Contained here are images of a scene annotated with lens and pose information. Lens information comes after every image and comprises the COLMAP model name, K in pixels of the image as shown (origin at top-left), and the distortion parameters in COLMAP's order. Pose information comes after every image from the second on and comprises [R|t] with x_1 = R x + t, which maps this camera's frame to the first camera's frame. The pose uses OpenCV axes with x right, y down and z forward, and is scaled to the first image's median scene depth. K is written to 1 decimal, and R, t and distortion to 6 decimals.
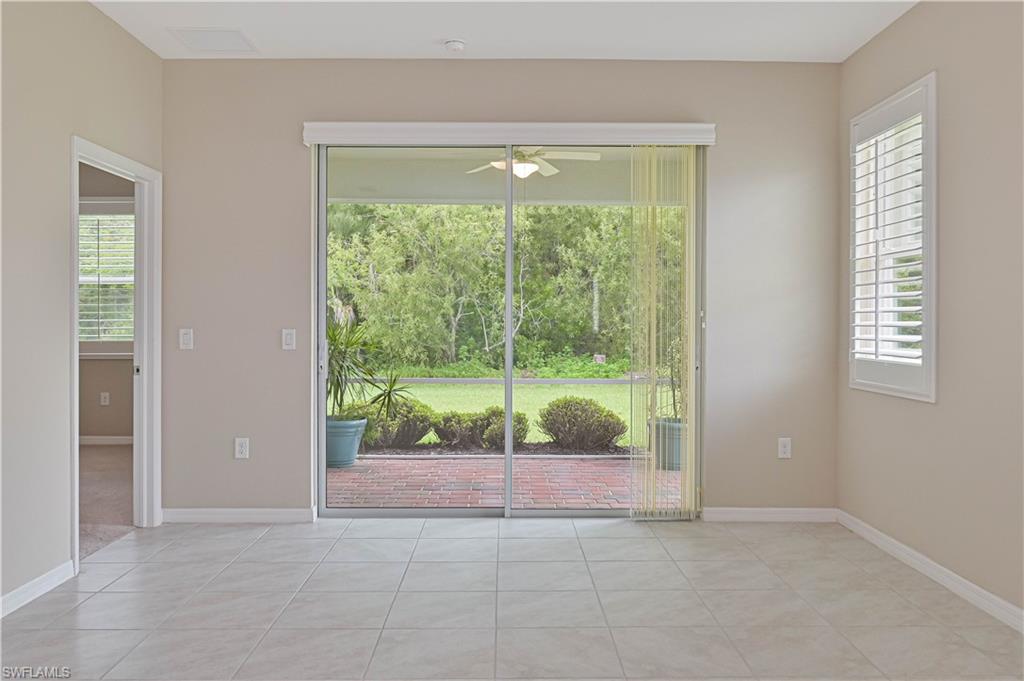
lens RADIAL K [[813.9, 0, 507.5], [0, 813.9, 322.5], [0, 0, 1]] dist [-0.002699, -0.007209]
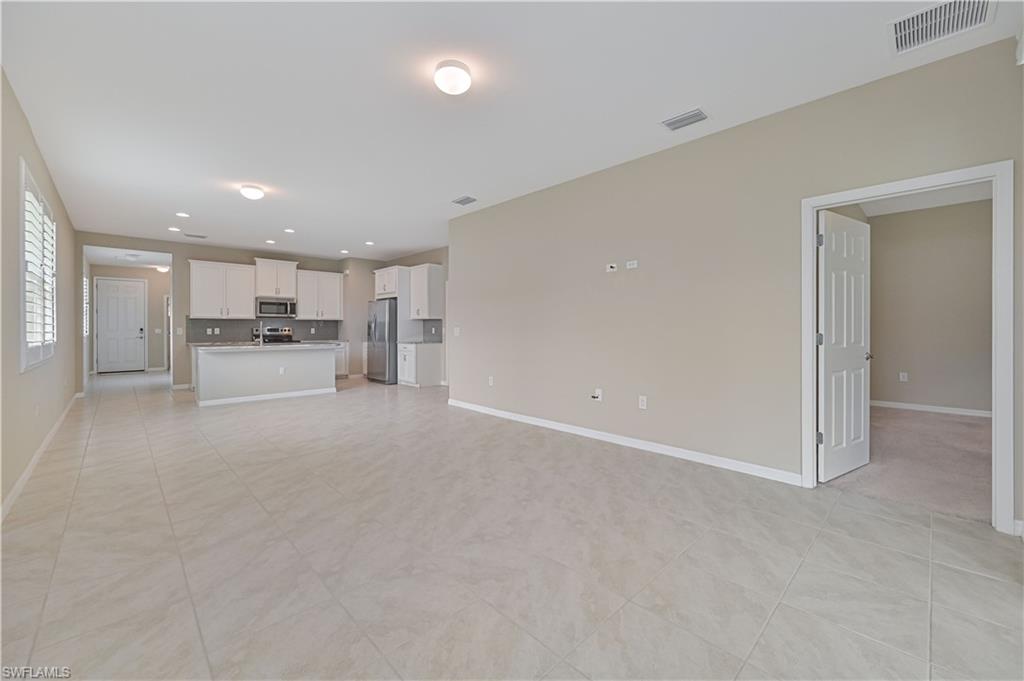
lens RADIAL K [[413.6, 0, 516.9], [0, 413.6, 328.1], [0, 0, 1]] dist [-0.006019, 0.001856]
pose [[-0.720974, -0.000234, -0.692962, 0.179680], [-0.001207, 0.999999, 0.000918, 0.006260], [0.692961, 0.001498, -0.720974, 0.545314]]
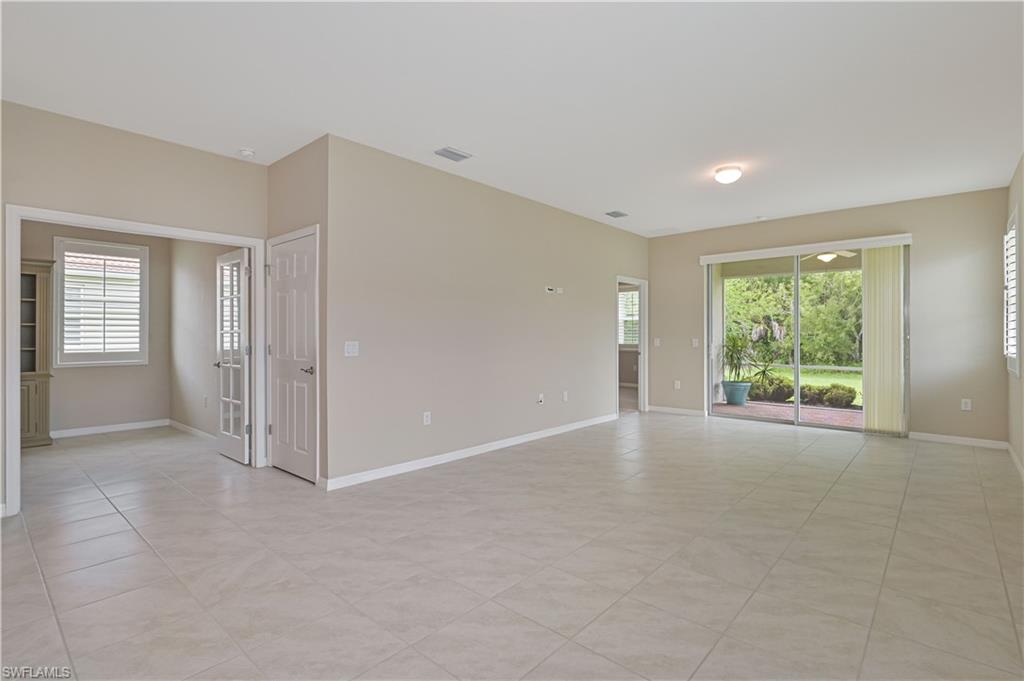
lens RADIAL K [[490.8, 0, 516.9], [0, 490.8, 336.4], [0, 0, 1]] dist [-0.001011, -0.000505]
pose [[0.749441, -0.000578, -0.662071, 0.184739], [0.000225, 1.000000, -0.000618, 0.001218], [0.662071, 0.000314, 0.749441, -0.286886]]
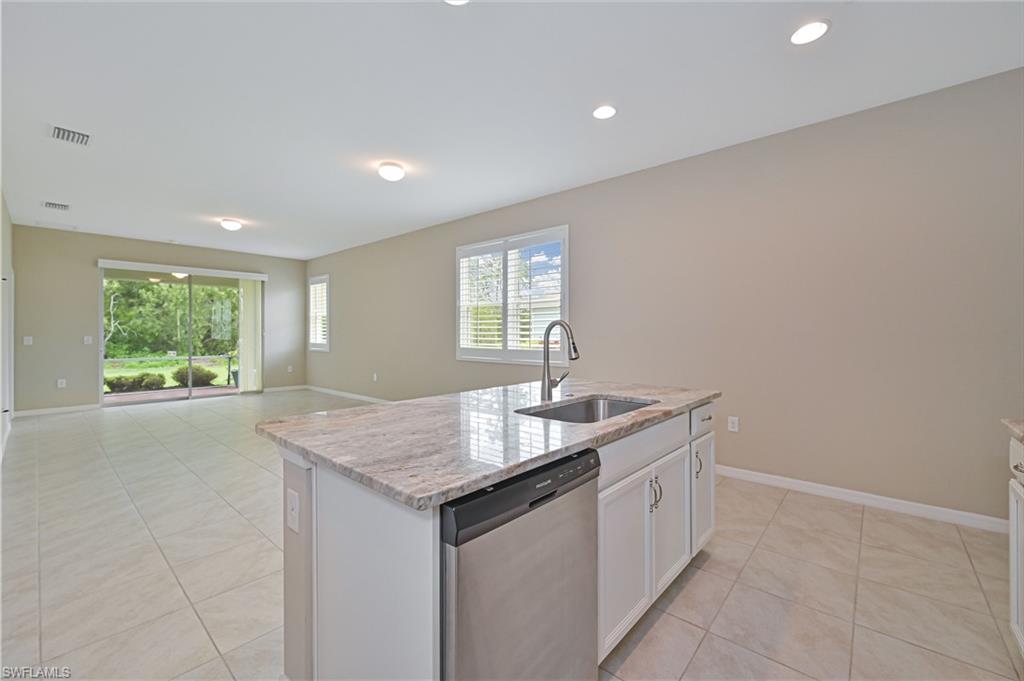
lens RADIAL K [[413.6, 0, 516.6], [0, 413.6, 334.0], [0, 0, 1]] dist [-0.006019, 0.001856]
pose [[0.656745, -0.004606, 0.754099, -0.208827], [0.003469, 0.999989, 0.003086, 0.000662], [-0.754105, 0.000590, 0.656753, -0.526329]]
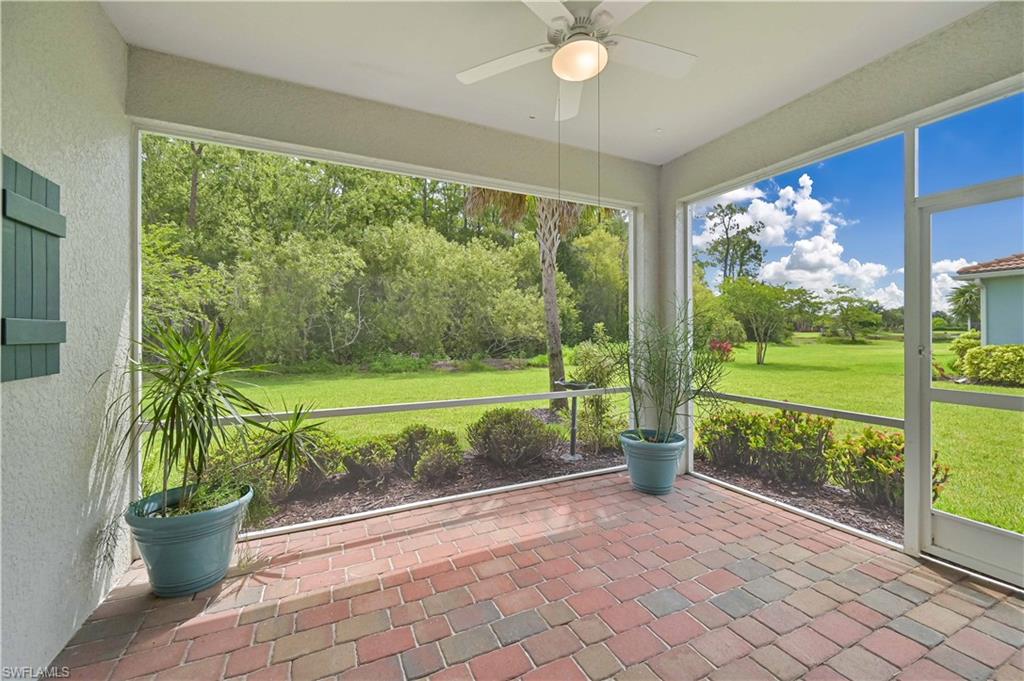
lens RADIAL K [[413.6, 0, 519.3], [0, 413.6, 324.4], [0, 0, 1]] dist [-0.006019, 0.001856]
pose [[0.902742, -0.000978, 0.430180, -0.114640], [0.008512, 0.999842, -0.015590, 0.001858], [-0.430097, 0.017736, 0.902608, 0.580823]]
